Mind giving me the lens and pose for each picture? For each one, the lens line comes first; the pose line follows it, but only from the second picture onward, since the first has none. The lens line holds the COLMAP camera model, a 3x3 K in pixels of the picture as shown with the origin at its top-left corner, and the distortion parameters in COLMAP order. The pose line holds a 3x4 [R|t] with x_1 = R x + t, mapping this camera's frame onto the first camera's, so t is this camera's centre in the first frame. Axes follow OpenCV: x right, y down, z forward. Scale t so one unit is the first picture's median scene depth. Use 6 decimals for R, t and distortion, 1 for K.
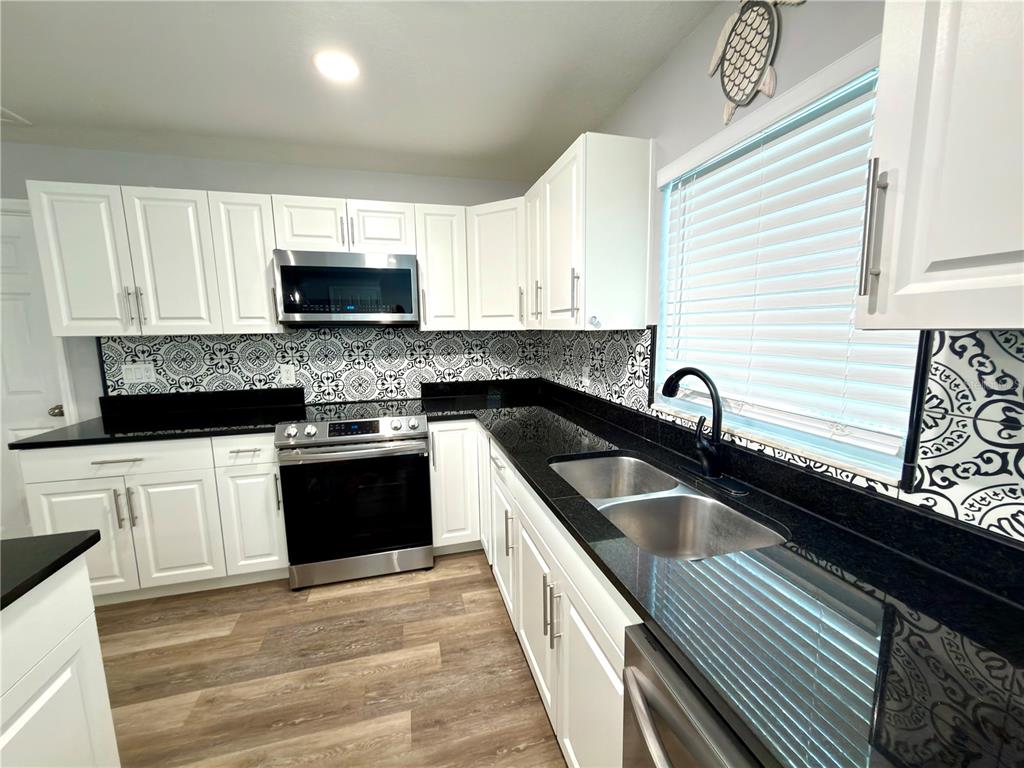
lens RADIAL K [[406.6, 0, 511.5], [0, 406.6, 382.9], [0, 0, 1]] dist [0.003212, 0.000438]
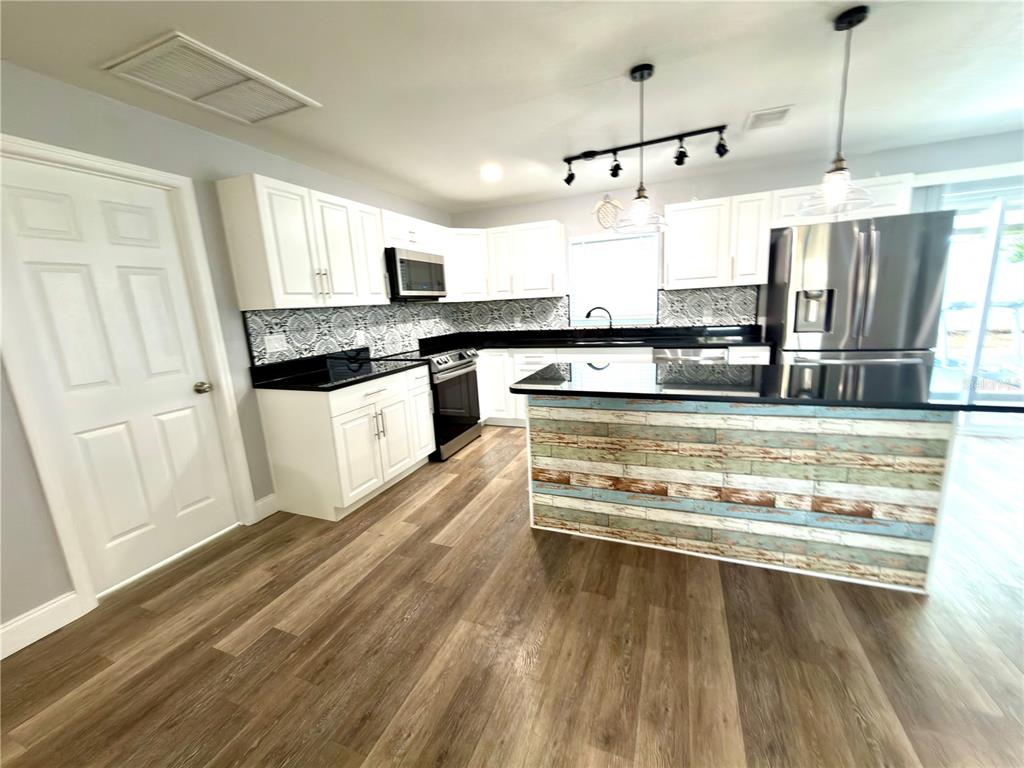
lens RADIAL K [[406.6, 0, 513.2], [0, 406.6, 383.3], [0, 0, 1]] dist [0.003212, 0.000438]
pose [[0.601711, -0.172918, 0.779771, -1.426698], [0.152848, 0.983169, 0.100076, 0.074808], [-0.783952, 0.058970, 0.618014, -0.215815]]
